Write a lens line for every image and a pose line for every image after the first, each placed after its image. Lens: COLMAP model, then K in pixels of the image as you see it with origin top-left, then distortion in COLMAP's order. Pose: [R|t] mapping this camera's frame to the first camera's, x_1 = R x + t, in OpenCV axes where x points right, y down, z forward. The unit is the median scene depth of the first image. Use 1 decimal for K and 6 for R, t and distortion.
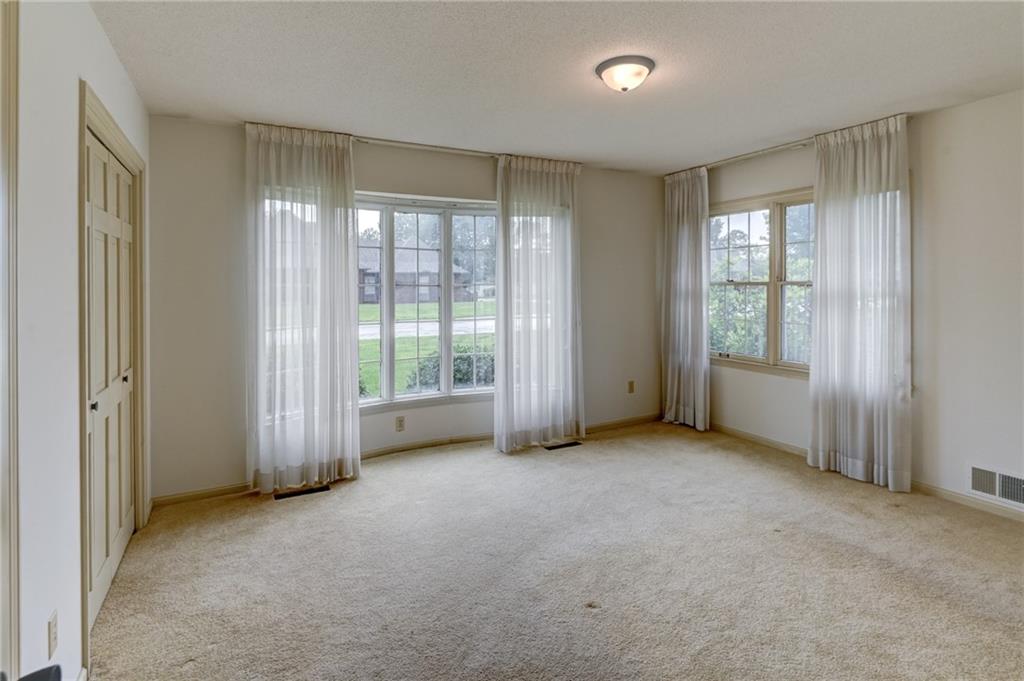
lens RADIAL K [[515.4, 0, 464.1], [0, 515.4, 290.1], [0, 0, 1]] dist [-0.002432, -0.001968]
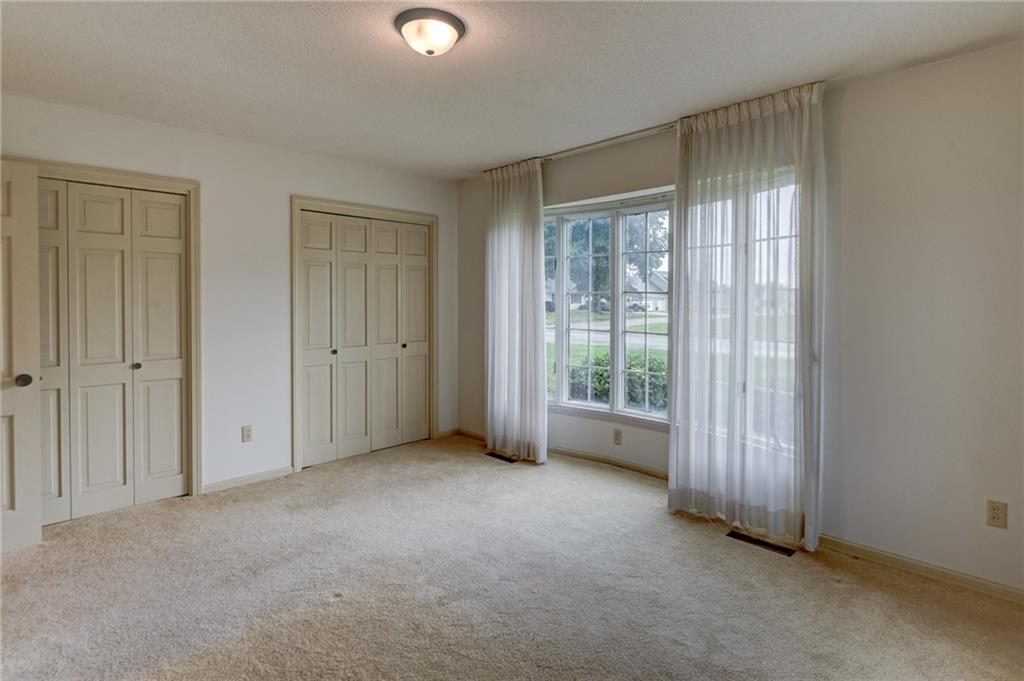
lens RADIAL K [[479.8, 0, 488.7], [0, 479.8, 307.6], [0, 0, 1]] dist [-0.002932, -0.001344]
pose [[0.329708, 0.025709, -0.943733, 0.677190], [-0.011613, 0.999664, 0.023176, 0.001065], [0.944012, 0.003318, 0.329895, 0.515308]]
